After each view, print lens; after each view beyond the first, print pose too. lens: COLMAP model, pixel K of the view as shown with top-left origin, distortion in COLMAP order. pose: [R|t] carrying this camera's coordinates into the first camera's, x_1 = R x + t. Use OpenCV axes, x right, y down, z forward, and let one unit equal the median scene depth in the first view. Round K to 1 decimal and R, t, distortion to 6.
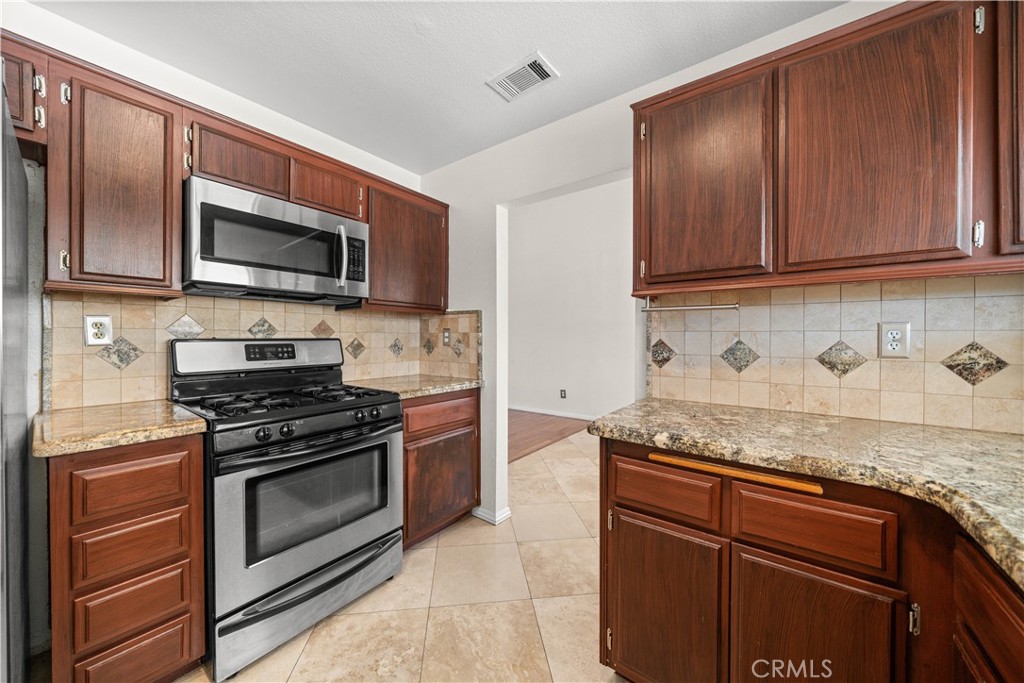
lens RADIAL K [[361.0, 0, 509.5], [0, 361.0, 338.7], [0, 0, 1]] dist [-0.003266, -0.000326]
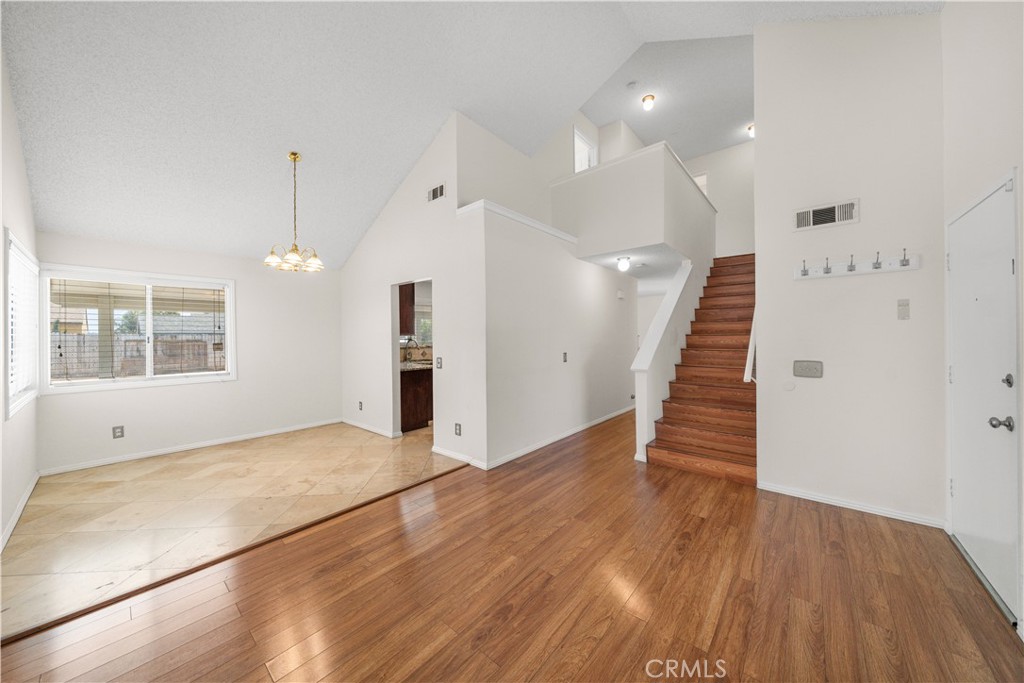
lens RADIAL K [[349.5, 0, 504.9], [0, 349.5, 337.7], [0, 0, 1]] dist [-0.002365, -0.000174]
pose [[-0.997370, 0.007059, 0.072138, -0.783426], [0.007670, 0.999937, 0.008194, -0.118473], [-0.072076, 0.008725, -0.997361, 4.358822]]
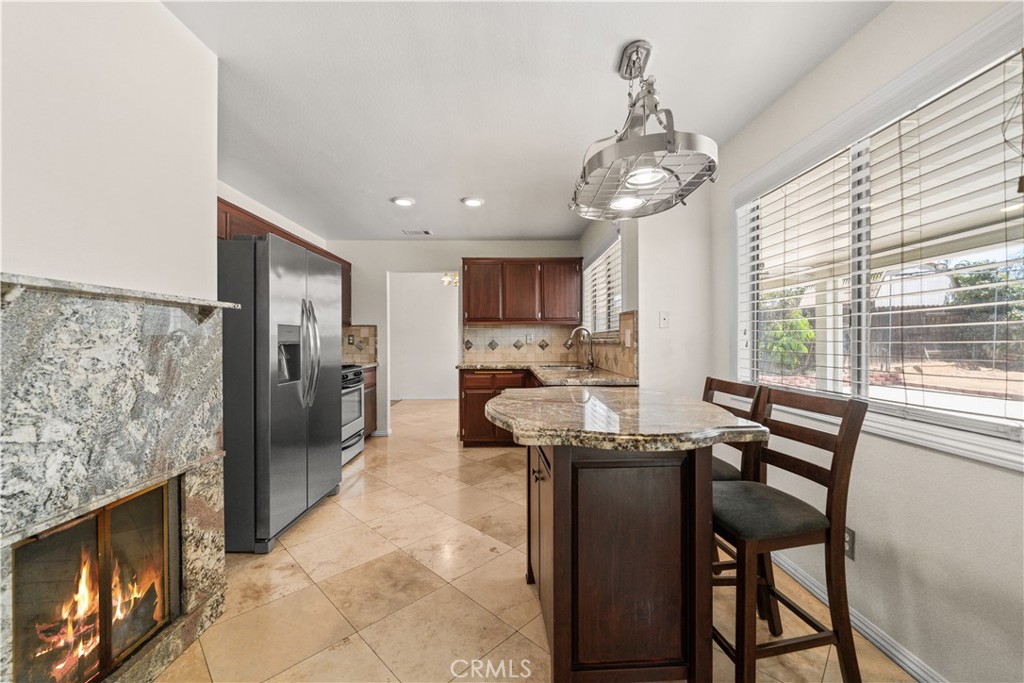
lens RADIAL K [[398.4, 0, 509.2], [0, 398.4, 341.4], [0, 0, 1]] dist [-0.008707, -0.000083]
pose [[0.787068, -0.007098, 0.616825, -1.312371], [0.009568, 0.999954, -0.000701, 0.022280], [-0.616792, 0.006454, 0.787100, -1.703695]]
